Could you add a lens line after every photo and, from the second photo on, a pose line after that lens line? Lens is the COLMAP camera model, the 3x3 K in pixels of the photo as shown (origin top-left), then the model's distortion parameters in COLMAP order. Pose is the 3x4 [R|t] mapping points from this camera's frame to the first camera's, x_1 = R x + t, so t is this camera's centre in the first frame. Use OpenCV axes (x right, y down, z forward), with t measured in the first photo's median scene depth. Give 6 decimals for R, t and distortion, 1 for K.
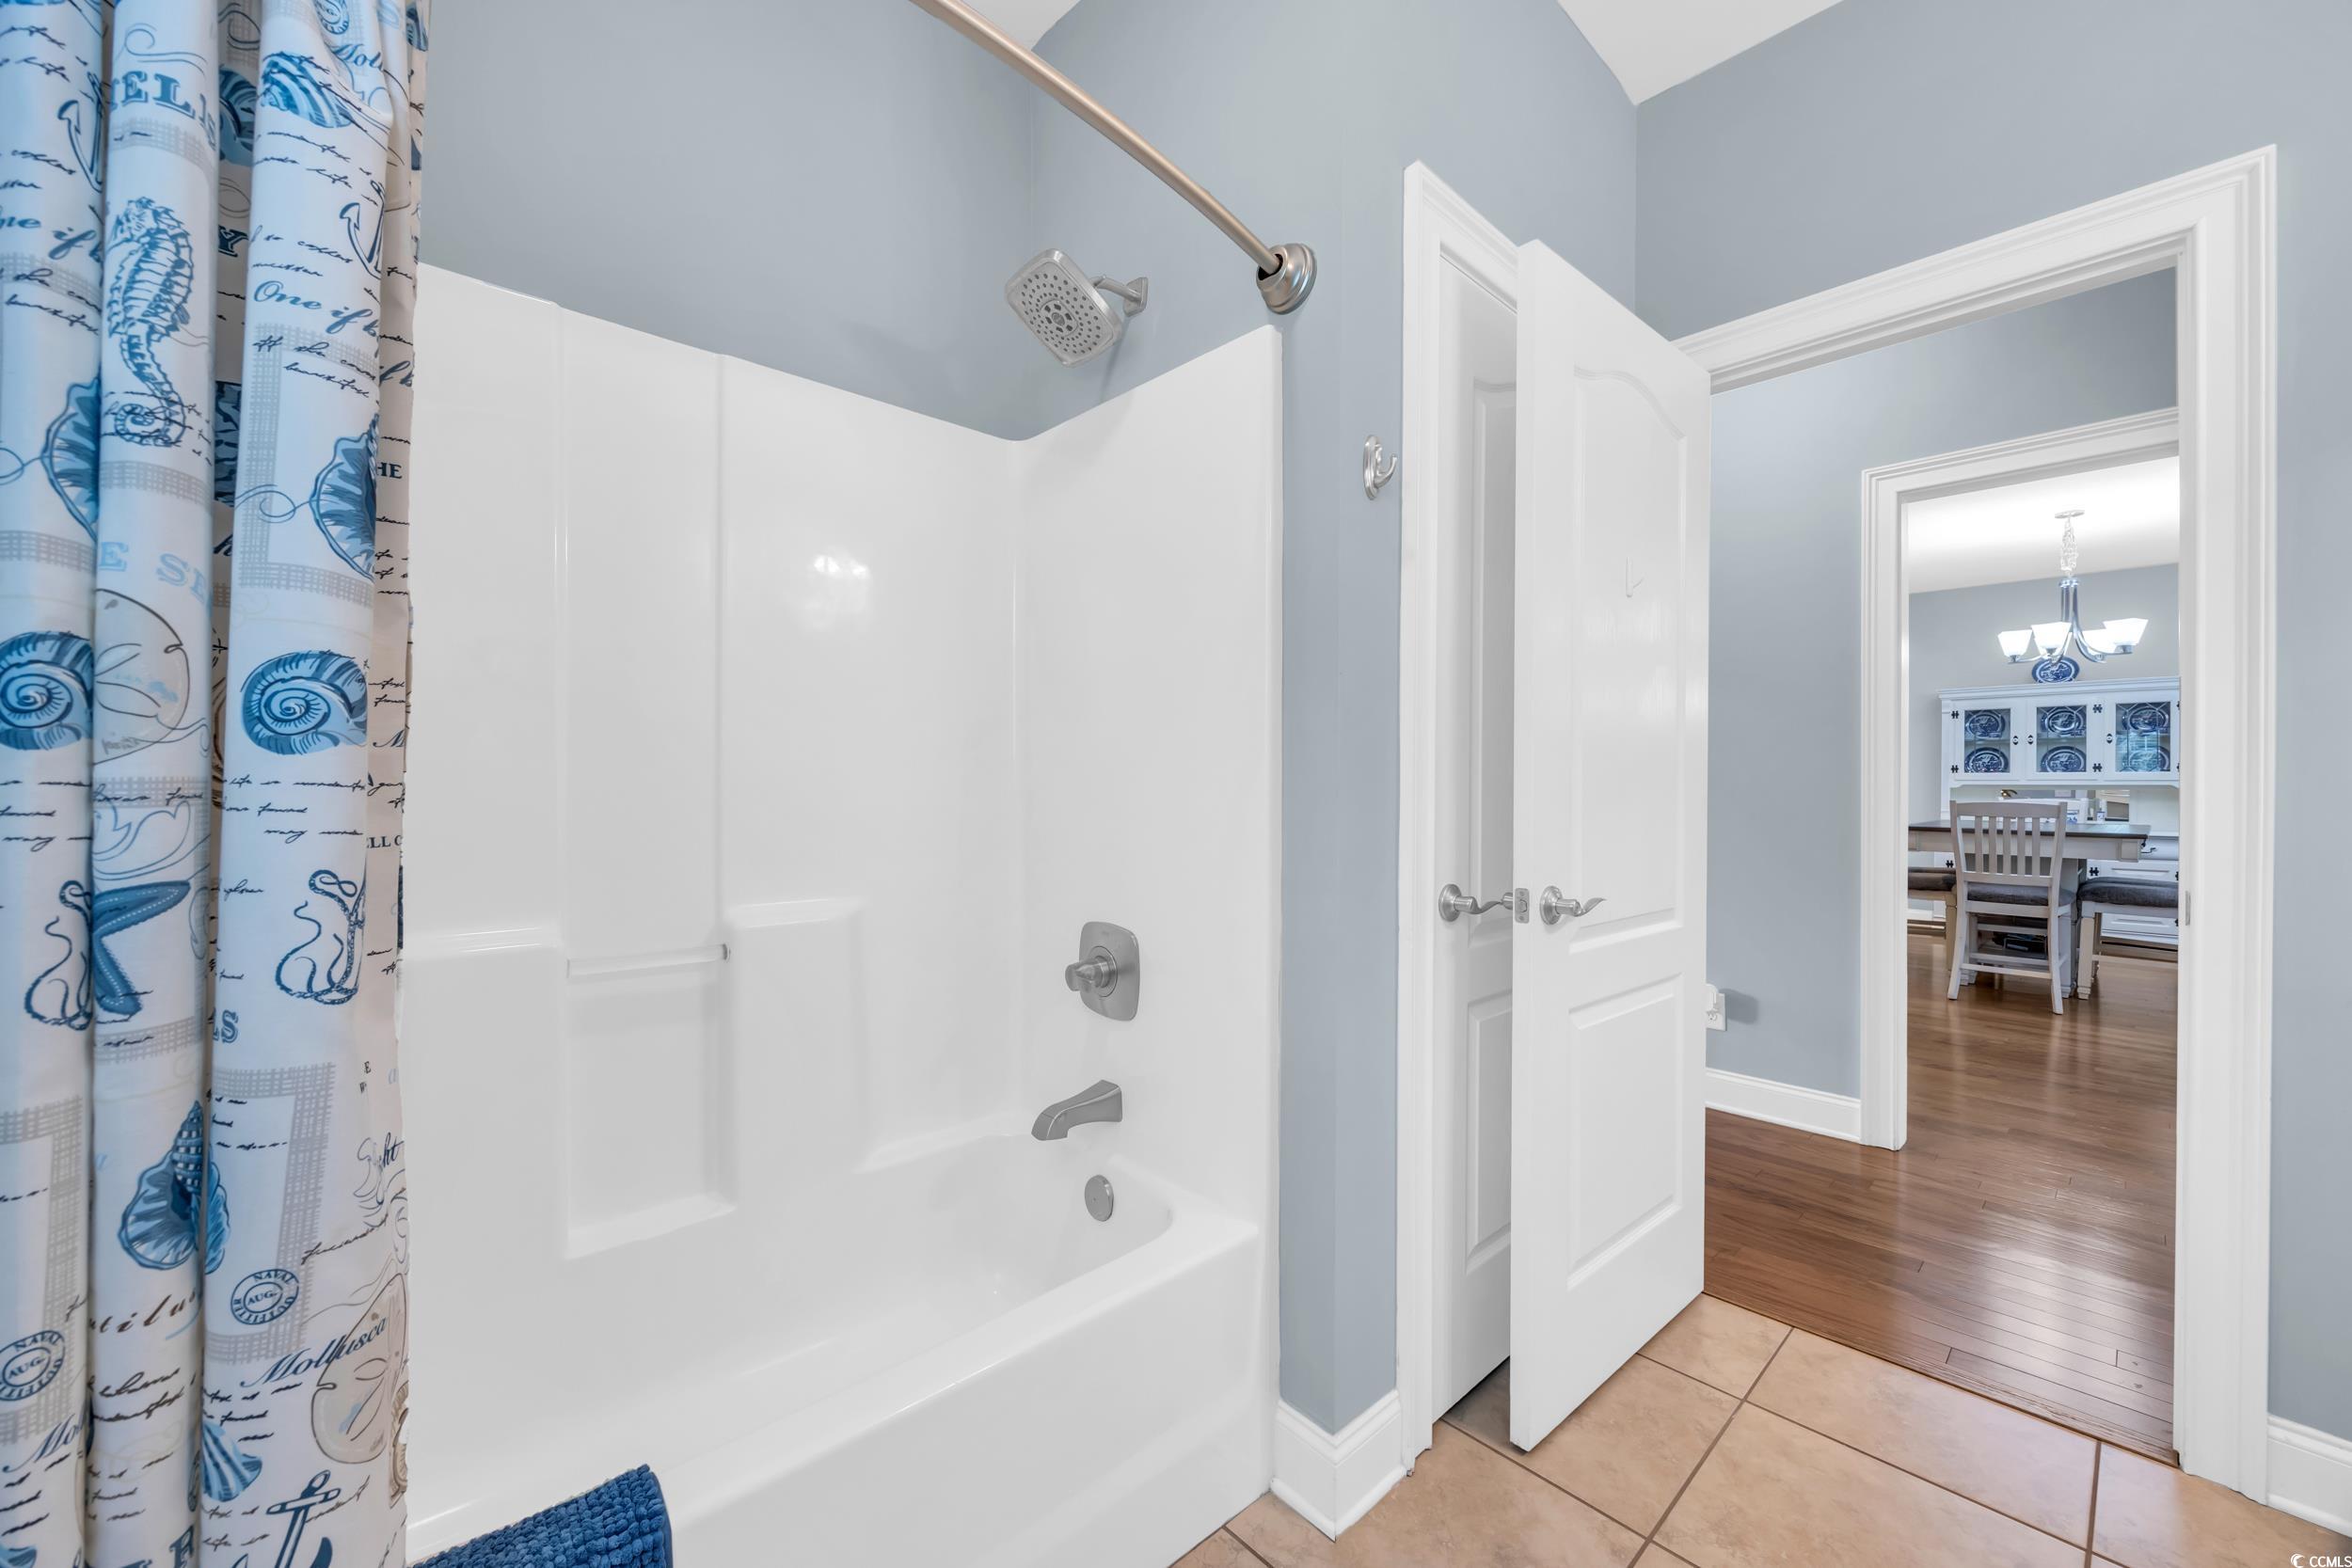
lens RADIAL K [[905.4, 0, 1180.6], [0, 905.4, 783.5], [0, 0, 1]] dist [-0.003415, 0.000333]
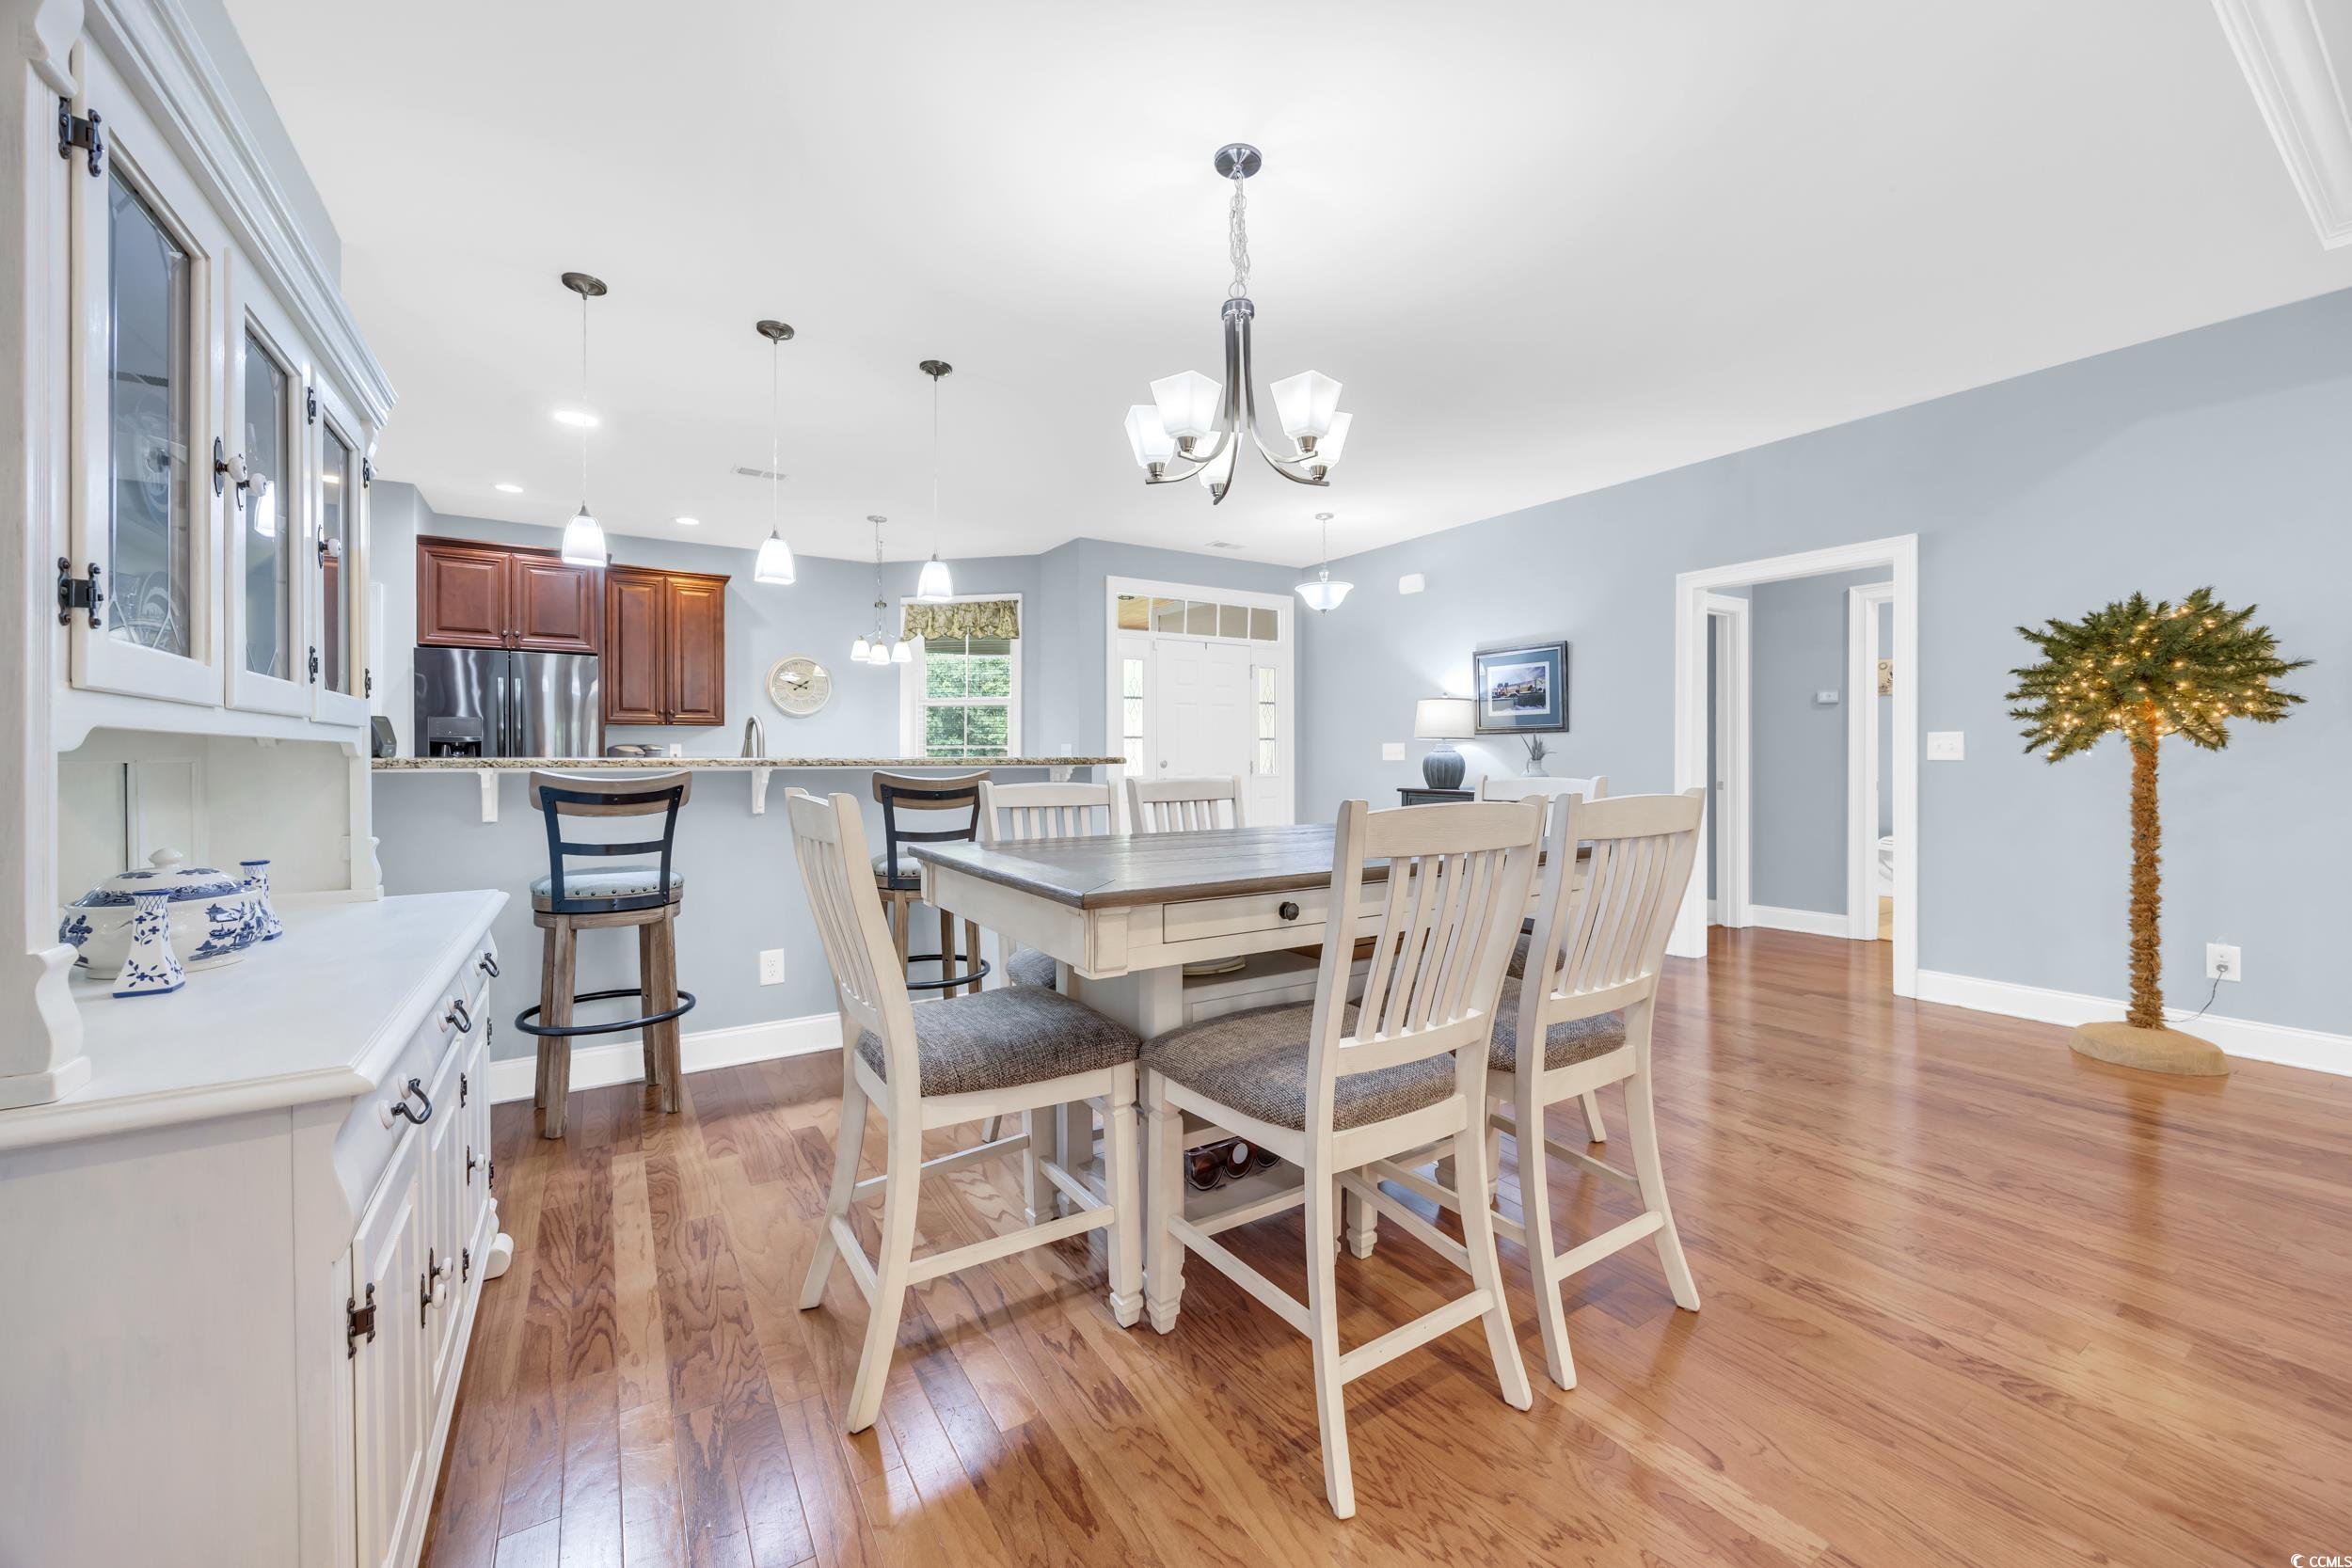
lens RADIAL K [[905.4, 0, 1197.5], [0, 905.4, 772.0], [0, 0, 1]] dist [-0.003415, 0.000333]
pose [[-0.987211, 0.000428, 0.159419, 0.732233], [0.003529, 0.999810, 0.019169, 0.005589], [-0.159380, 0.019486, -0.987025, 1.155311]]
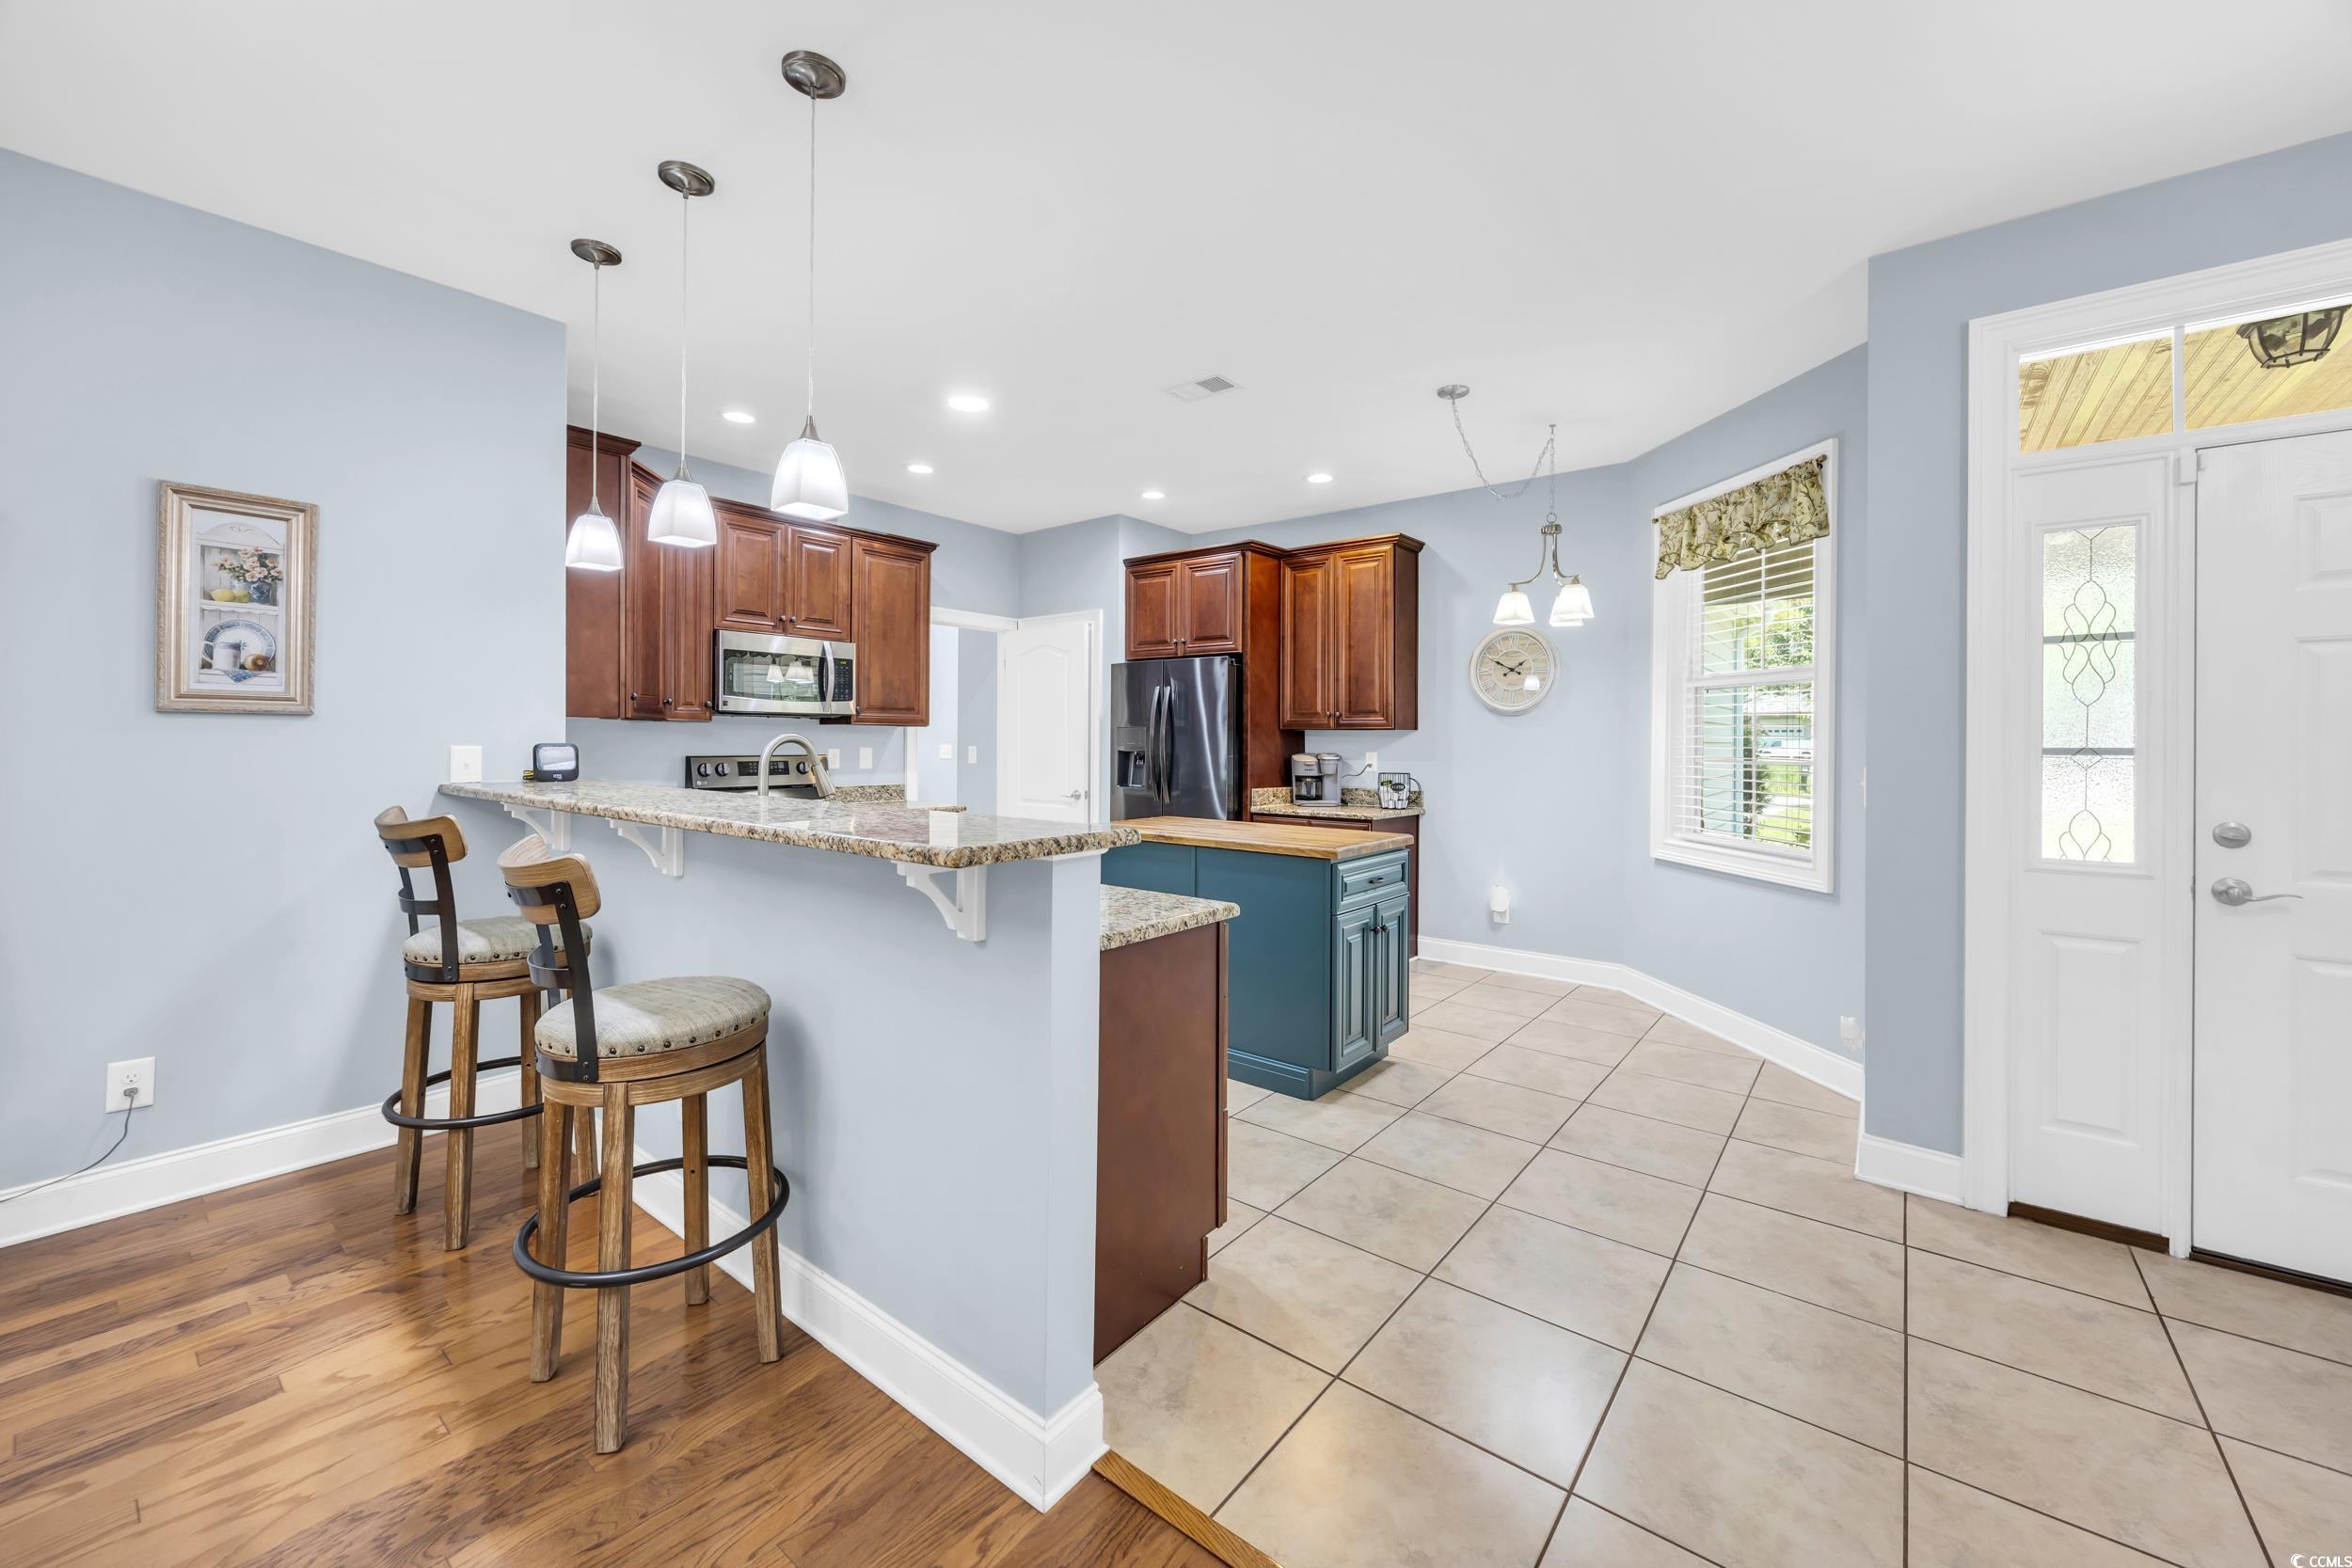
lens RADIAL K [[905.4, 0, 1183.9], [0, 905.4, 747.6], [0, 0, 1]] dist [-0.003415, 0.000333]
pose [[-0.155740, -0.006535, 0.987776, 0.671184], [-0.006463, 0.999963, 0.005597, -0.015875], [-0.987777, -0.005512, -0.155777, 0.548242]]
